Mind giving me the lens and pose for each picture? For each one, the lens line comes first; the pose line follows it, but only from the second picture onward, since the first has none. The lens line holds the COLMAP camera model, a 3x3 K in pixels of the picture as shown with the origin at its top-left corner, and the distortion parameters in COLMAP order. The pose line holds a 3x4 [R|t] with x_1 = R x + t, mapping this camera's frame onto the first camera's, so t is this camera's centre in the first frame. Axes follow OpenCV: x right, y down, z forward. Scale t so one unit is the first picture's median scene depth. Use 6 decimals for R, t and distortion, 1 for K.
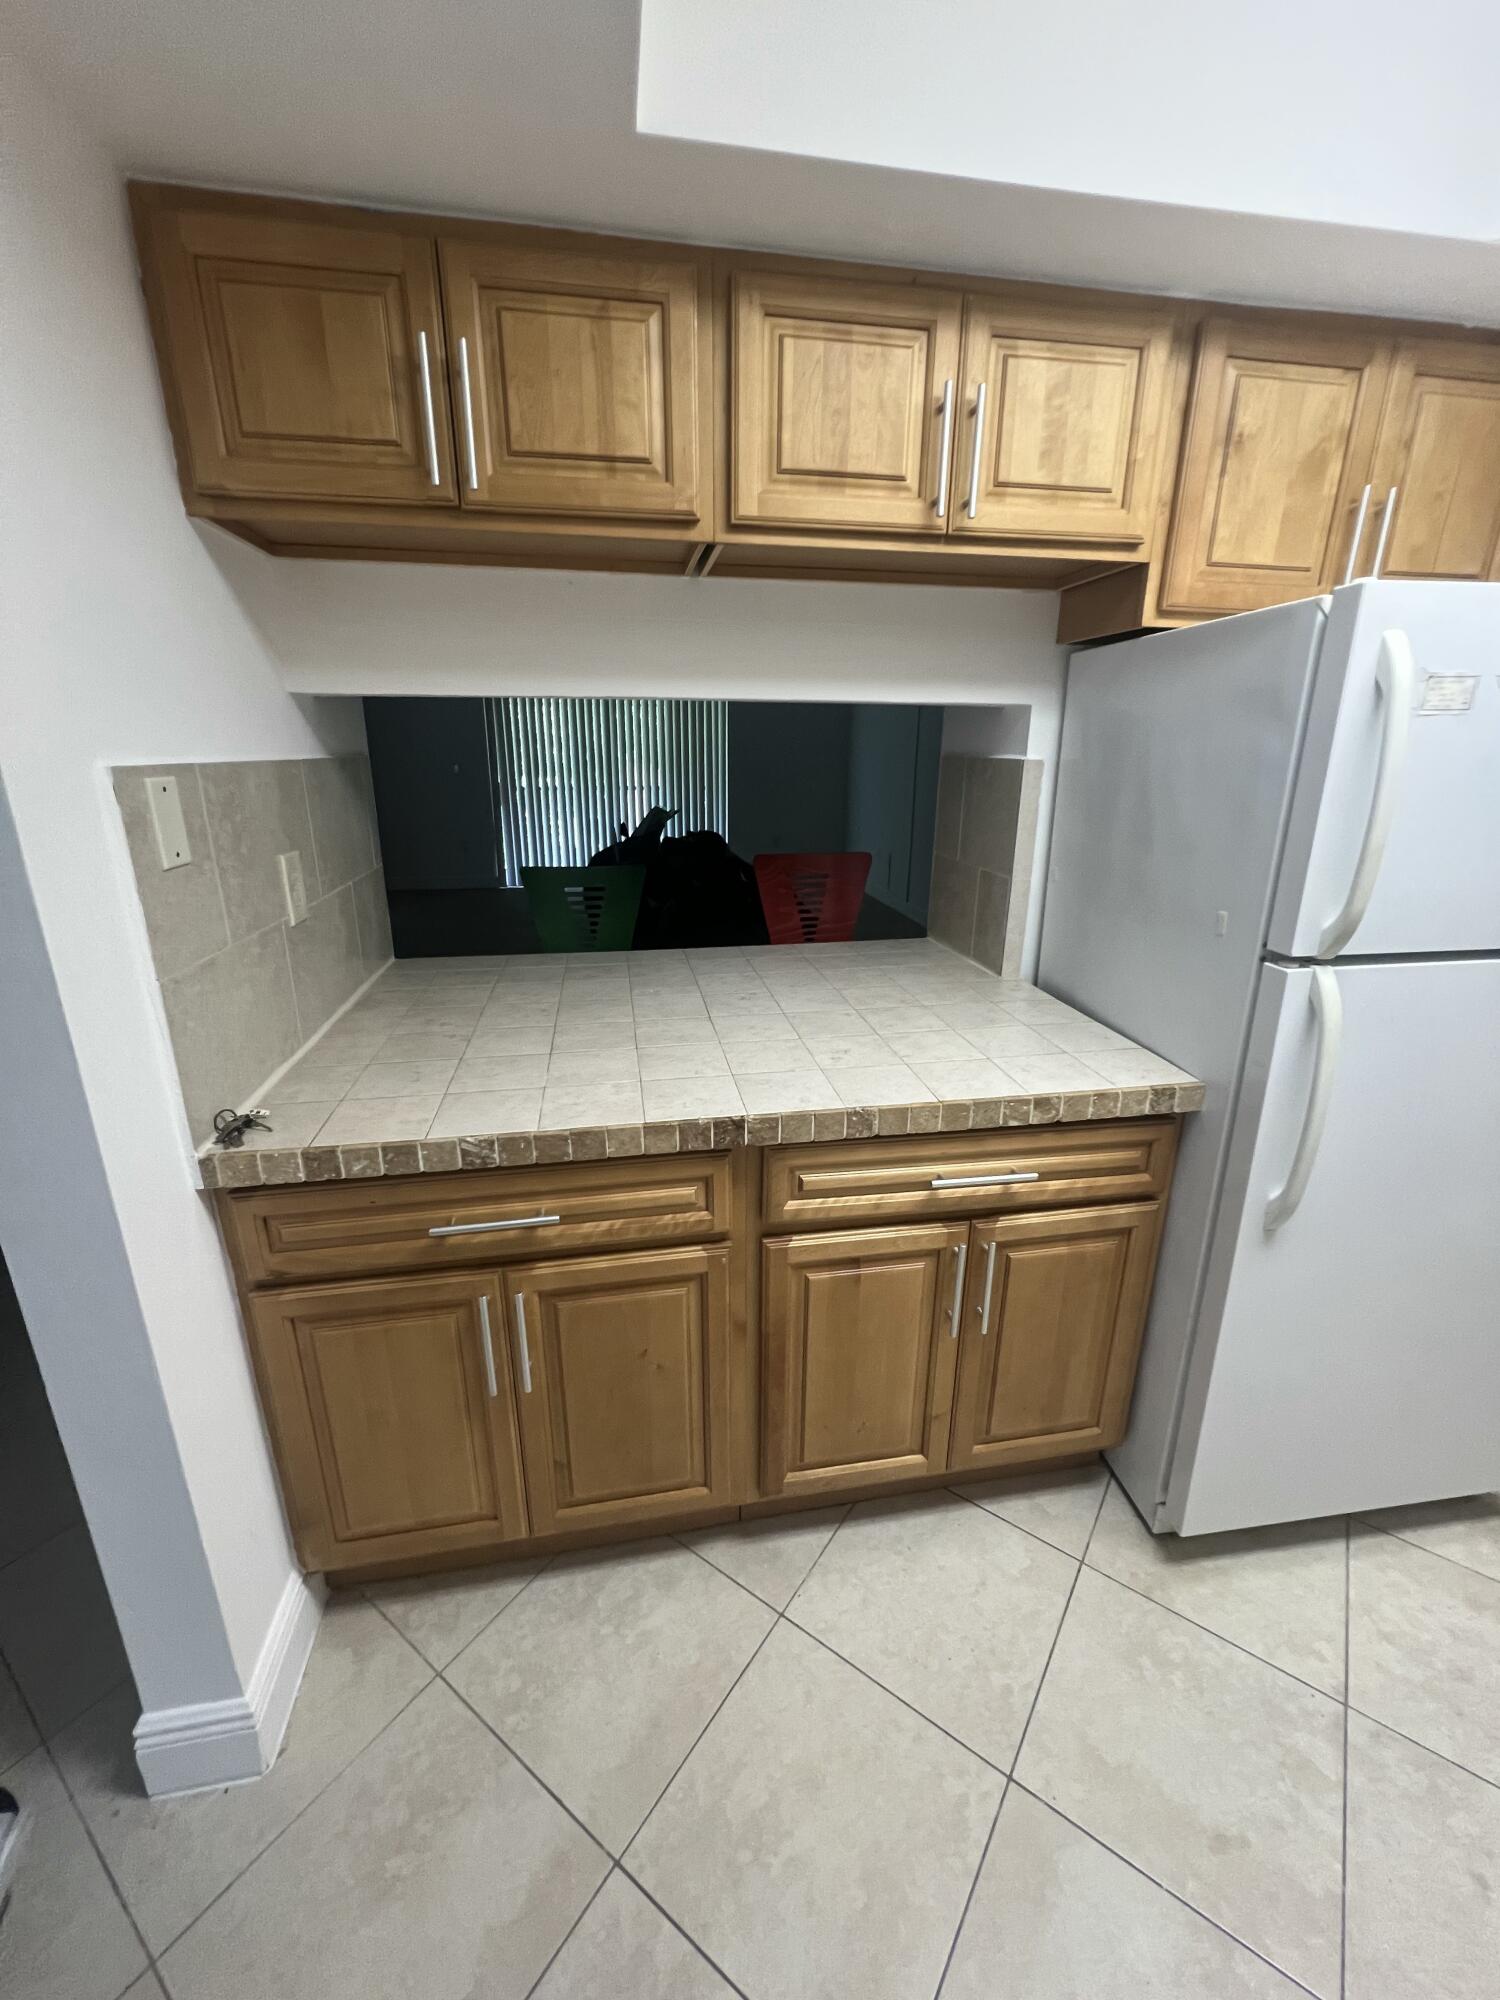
lens RADIAL K [[805.4, 0, 752.1], [0, 805.4, 994.8], [0, 0, 1]] dist [-0.001675, 0.000519]
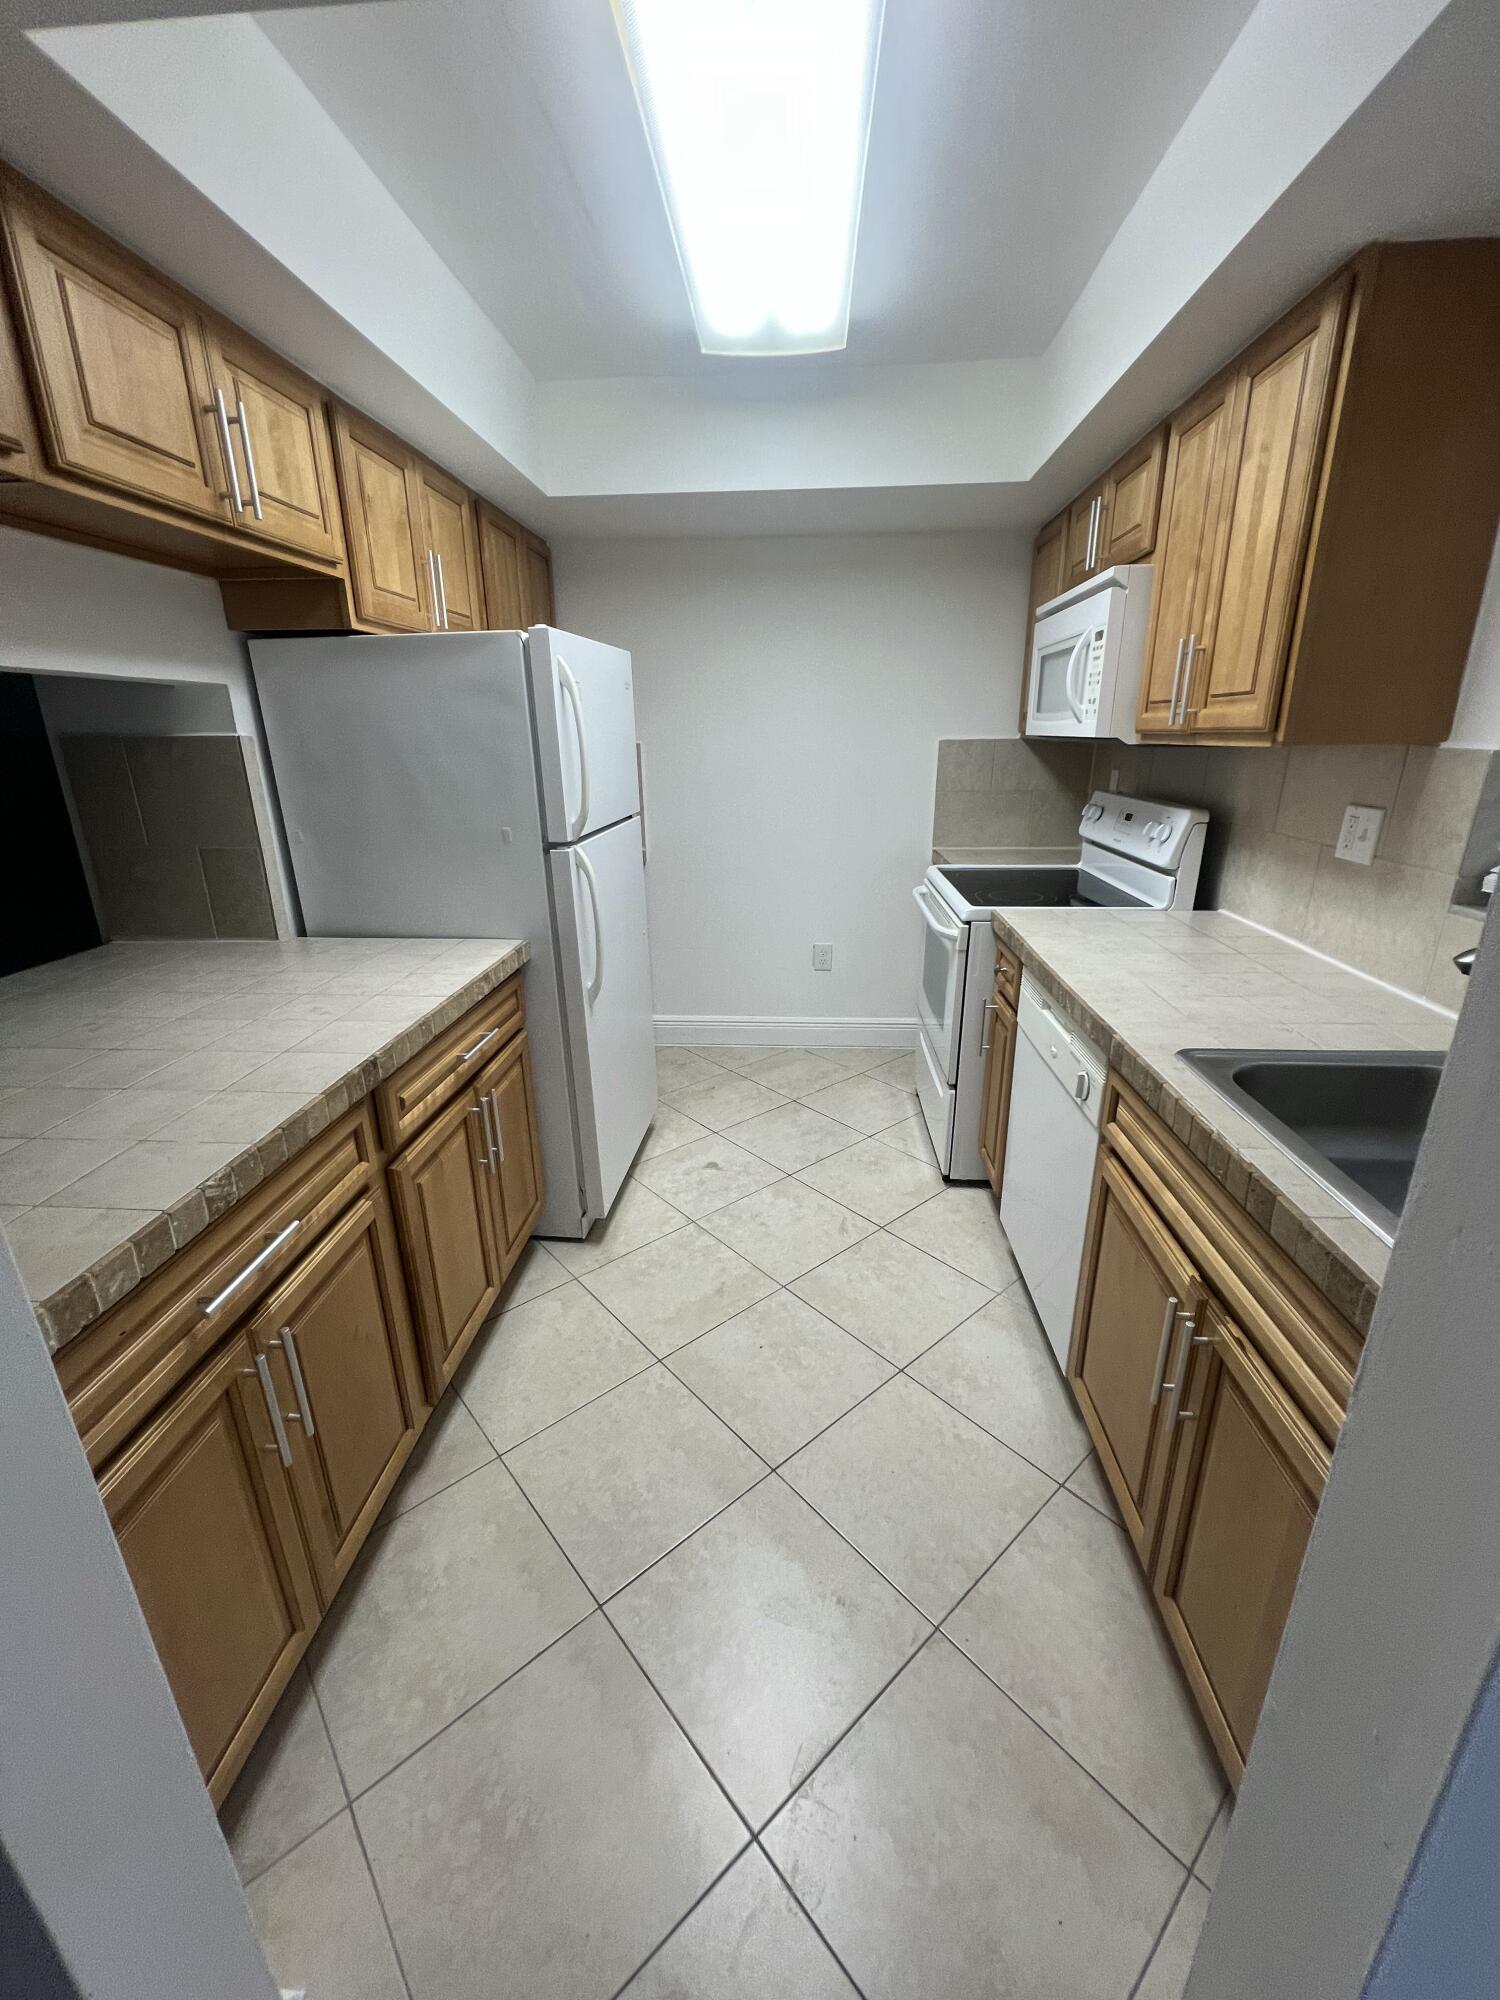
lens RADIAL K [[805.4, 0, 752.1], [0, 805.4, 994.8], [0, 0, 1]] dist [-0.001675, 0.000519]
pose [[0.239223, -0.312693, 0.919236, -0.819855], [0.302539, 0.923600, 0.235444, -0.026497], [-0.922628, 0.221781, 0.315548, 0.143938]]
